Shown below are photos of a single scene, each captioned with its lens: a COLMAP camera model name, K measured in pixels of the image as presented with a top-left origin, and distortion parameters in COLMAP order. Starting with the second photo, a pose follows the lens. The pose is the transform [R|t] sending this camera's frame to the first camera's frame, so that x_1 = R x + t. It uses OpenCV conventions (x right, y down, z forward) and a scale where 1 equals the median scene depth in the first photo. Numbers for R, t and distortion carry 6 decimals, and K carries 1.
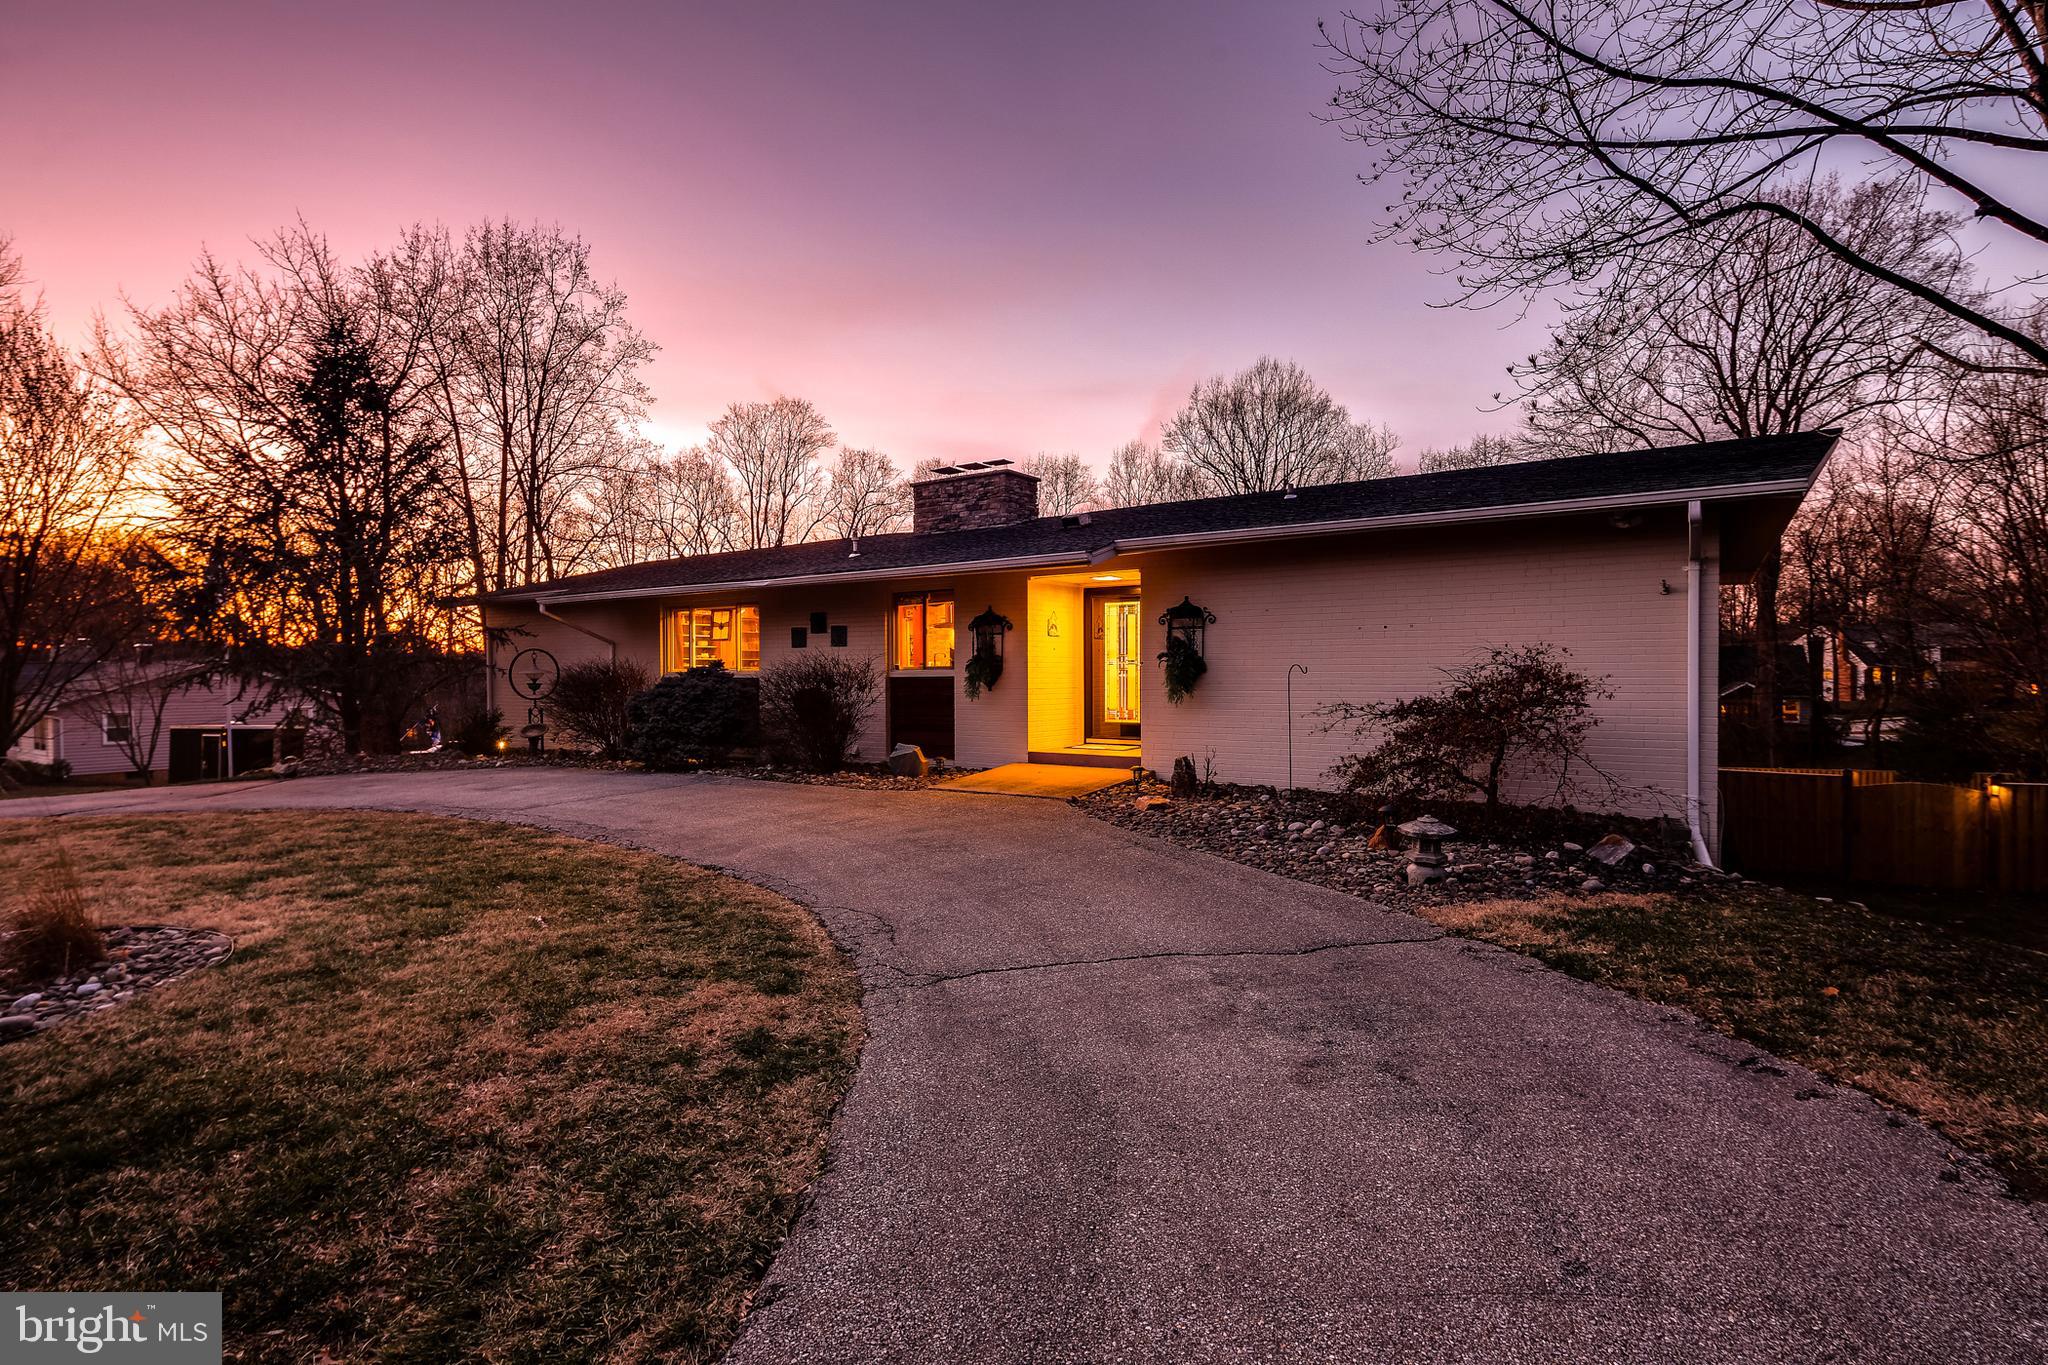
lens RADIAL K [[997.4, 0, 1011.7], [0, 997.4, 679.8], [0, 0, 1]] dist [-0.013542, 0.000006]
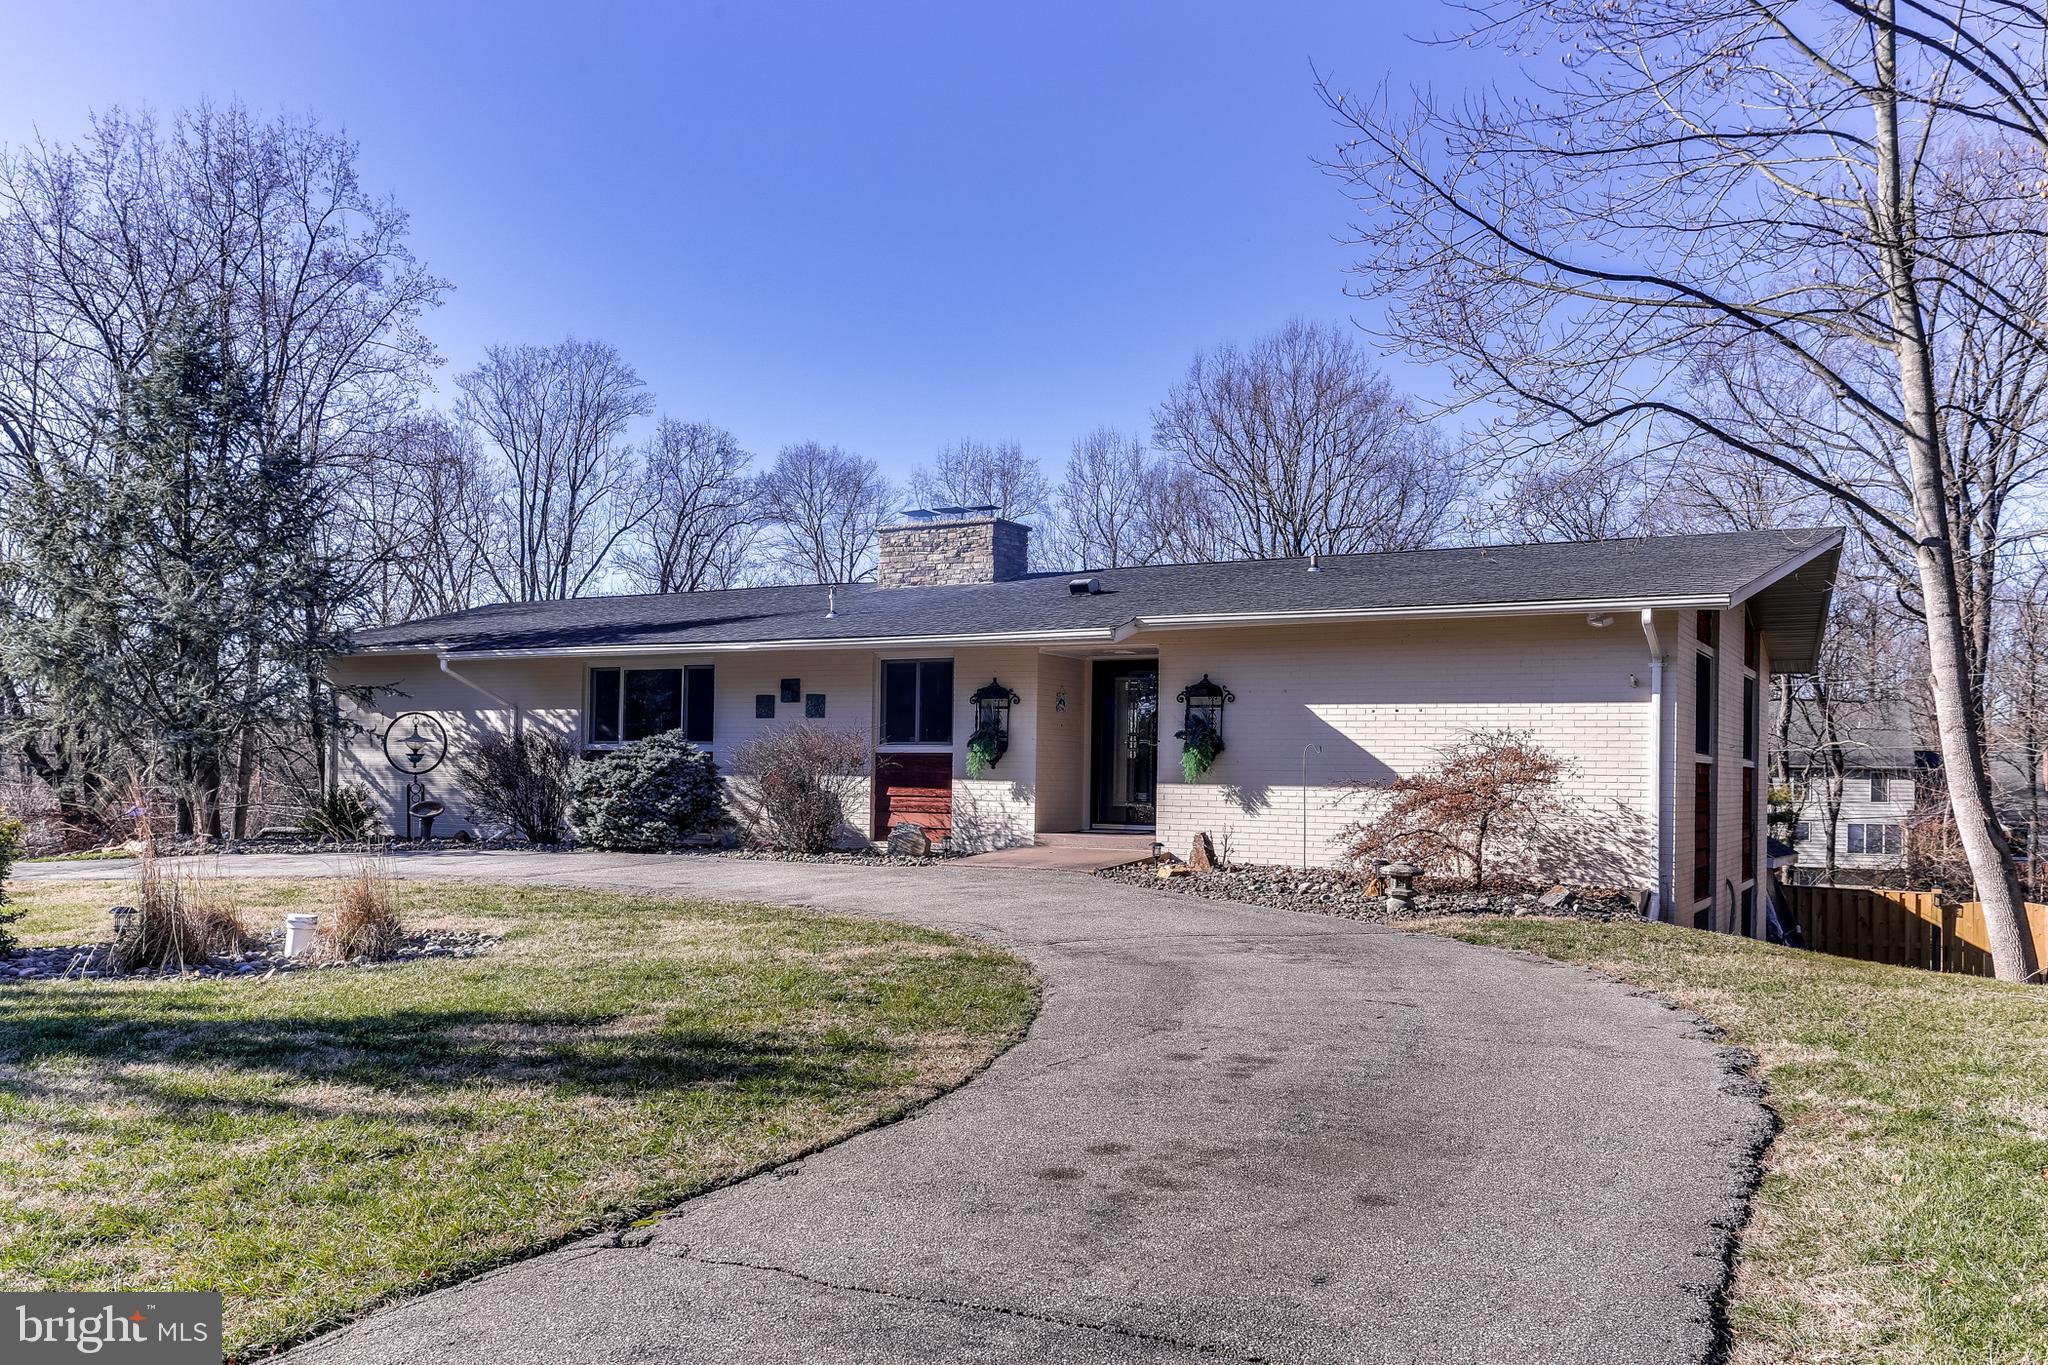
lens RADIAL K [[1638.7, 0, 1024.0], [0, 1638.7, 682.5], [0, 0, 1]] dist [0.004008, 0.001917]
pose [[0.996323, 0.024583, 0.082073, -0.026443], [-0.019378, 0.997786, -0.063621, 0.005969], [-0.083455, 0.061797, 0.994594, -0.115634]]
